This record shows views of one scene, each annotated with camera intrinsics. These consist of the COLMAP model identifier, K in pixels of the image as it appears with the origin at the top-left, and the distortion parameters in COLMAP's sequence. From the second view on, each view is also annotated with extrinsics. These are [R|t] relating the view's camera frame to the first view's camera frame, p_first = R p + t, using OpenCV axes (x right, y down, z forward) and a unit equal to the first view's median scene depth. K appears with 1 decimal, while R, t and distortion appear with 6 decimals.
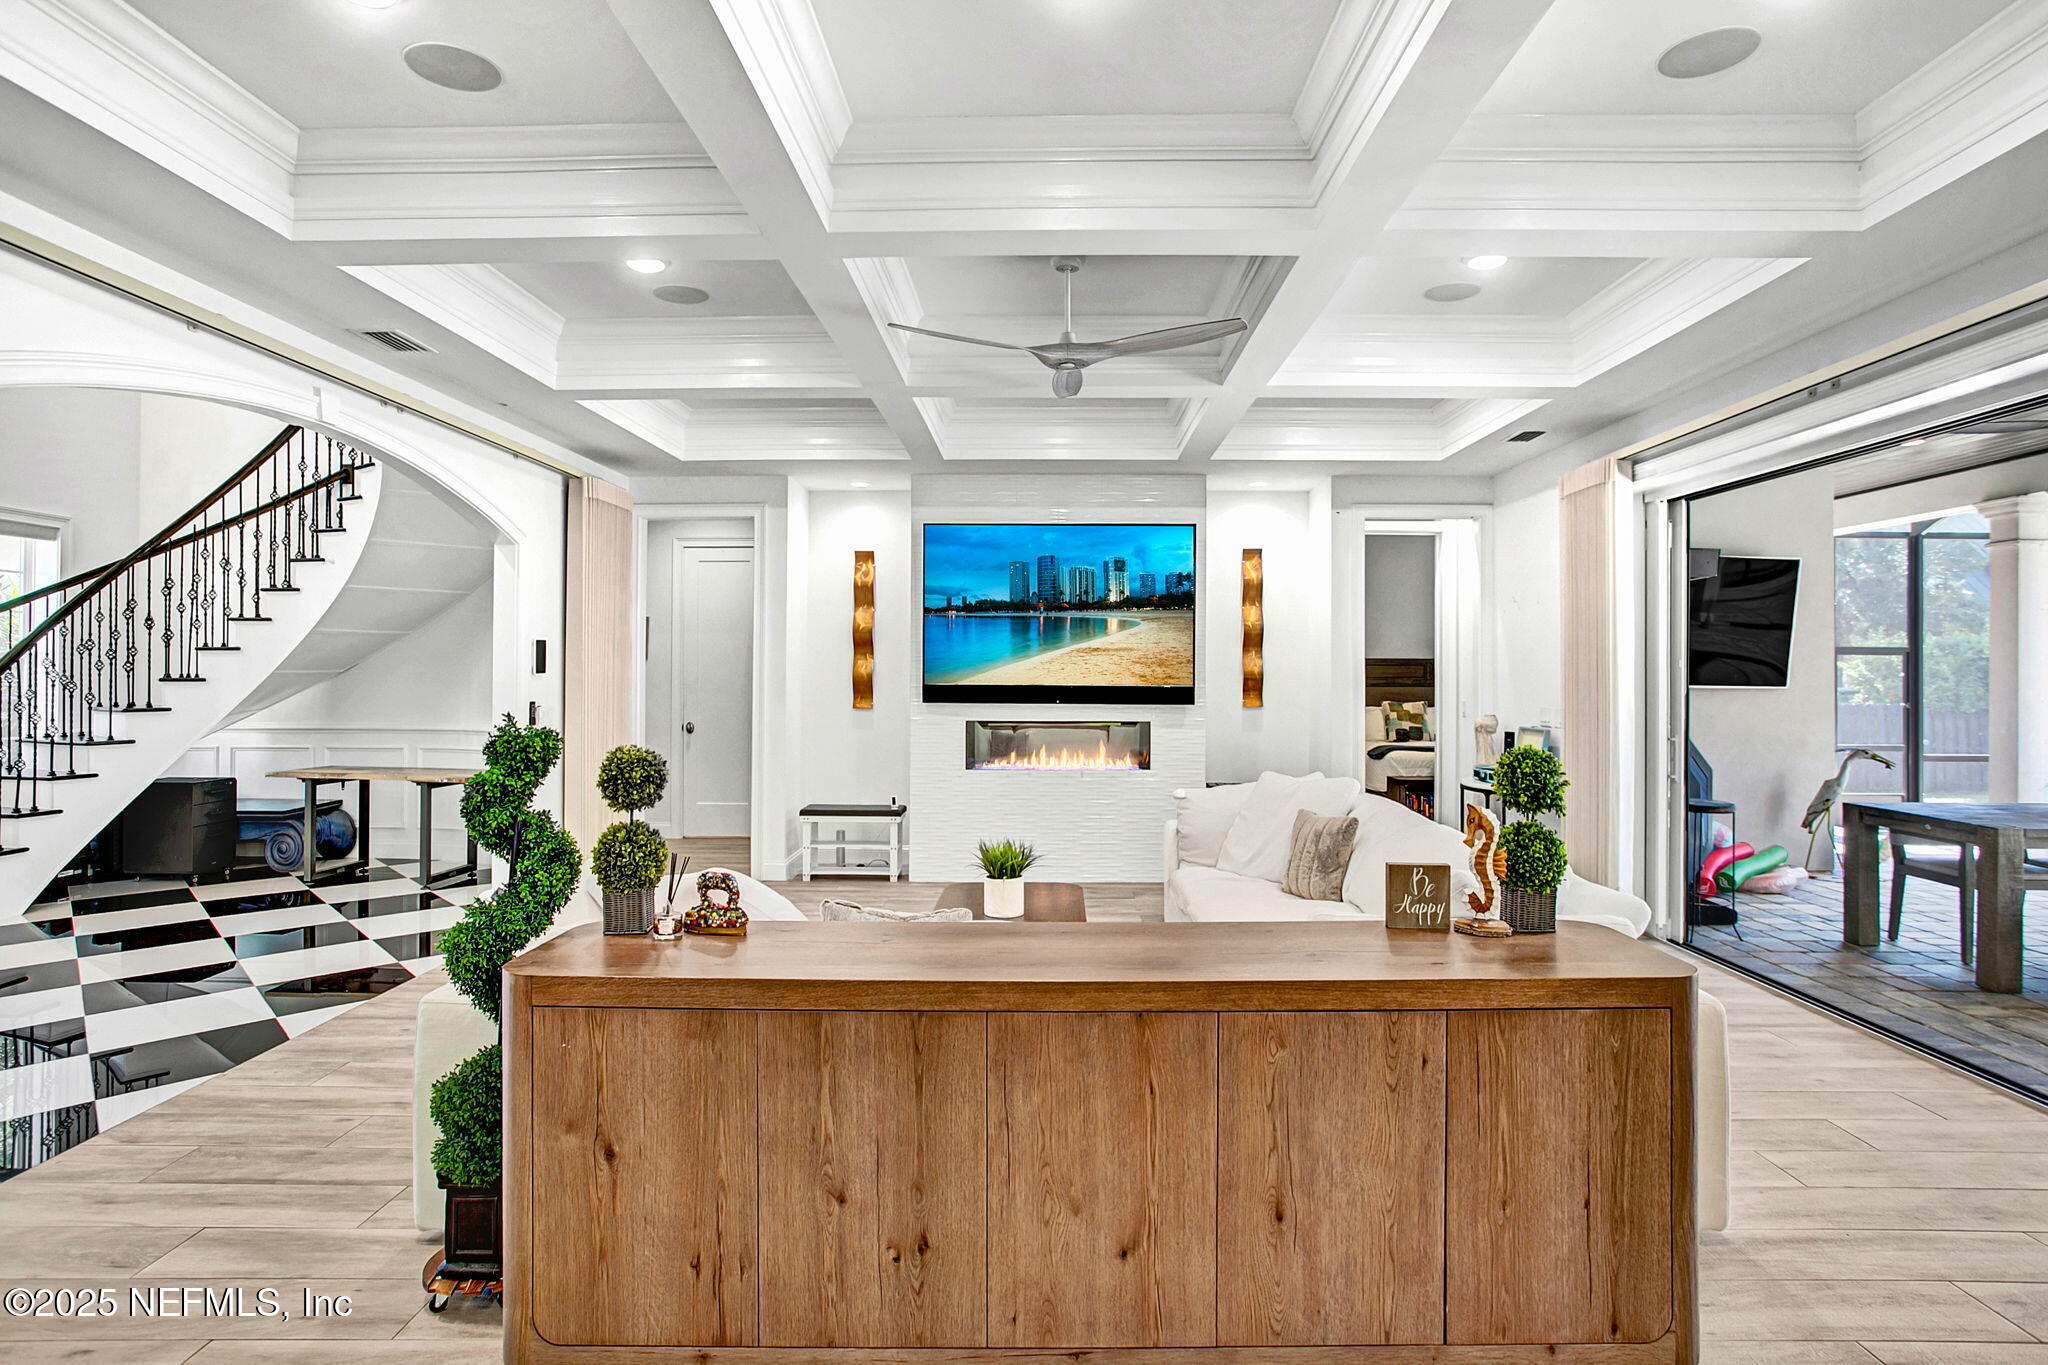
lens RADIAL K [[1078.2, 0, 1022.6], [0, 1078.2, 680.5], [0, 0, 1]] dist [-0.042674, 0.000427]
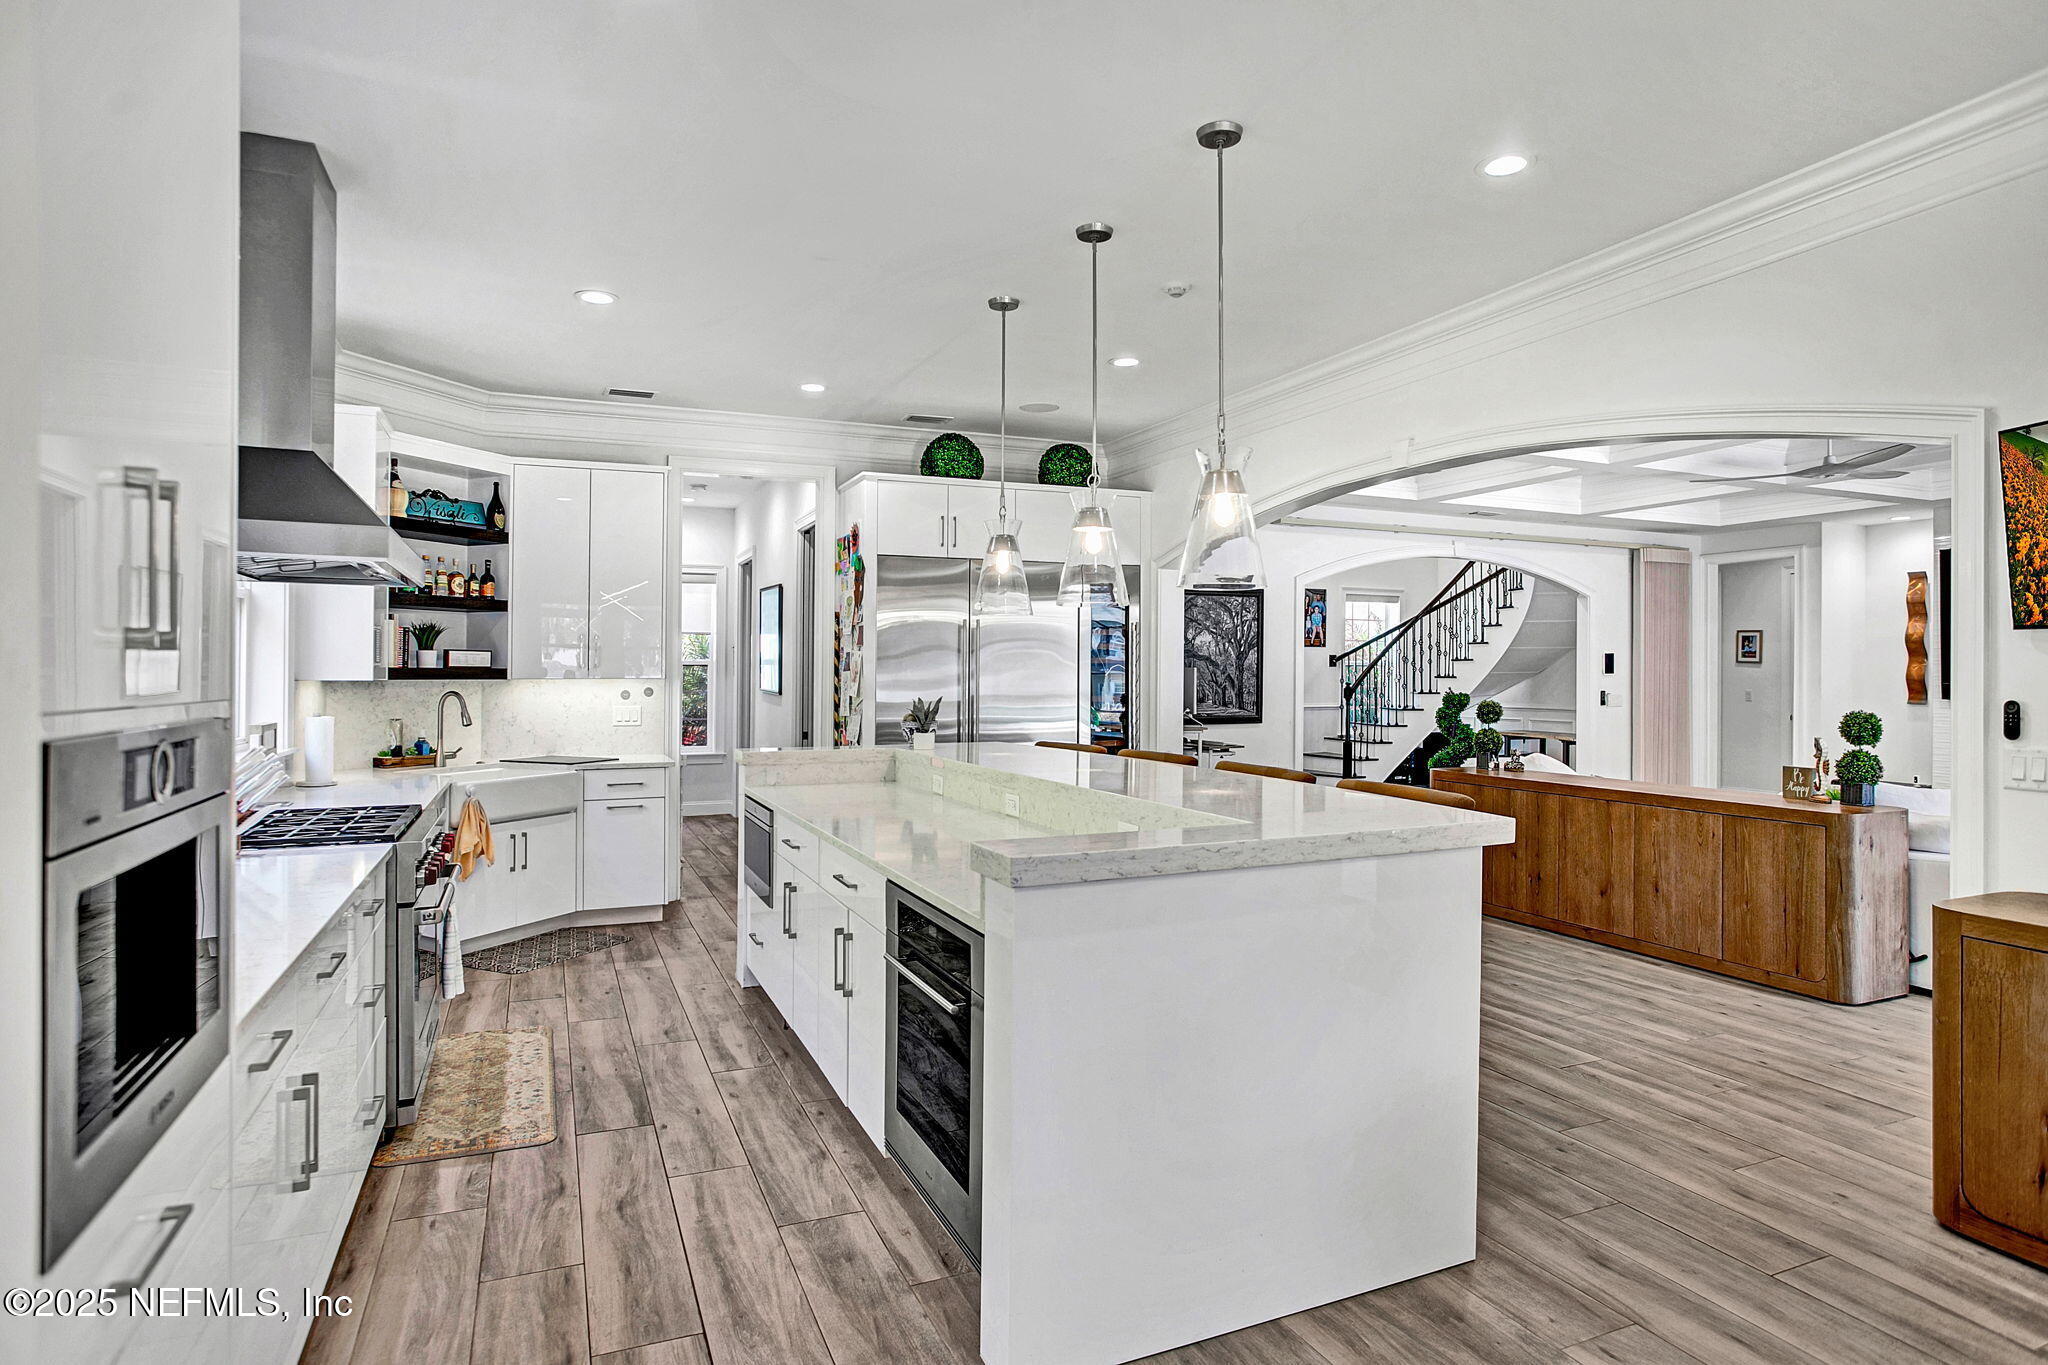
lens RADIAL K [[1078.2, 0, 1023.3], [0, 1078.2, 671.7], [0, 0, 1]] dist [-0.042674, 0.000427]
pose [[0.405563, -0.001130, -0.914066, 0.653296], [-0.008305, 0.999953, -0.004921, 0.005228], [0.914029, 0.009588, 0.405535, -0.469948]]
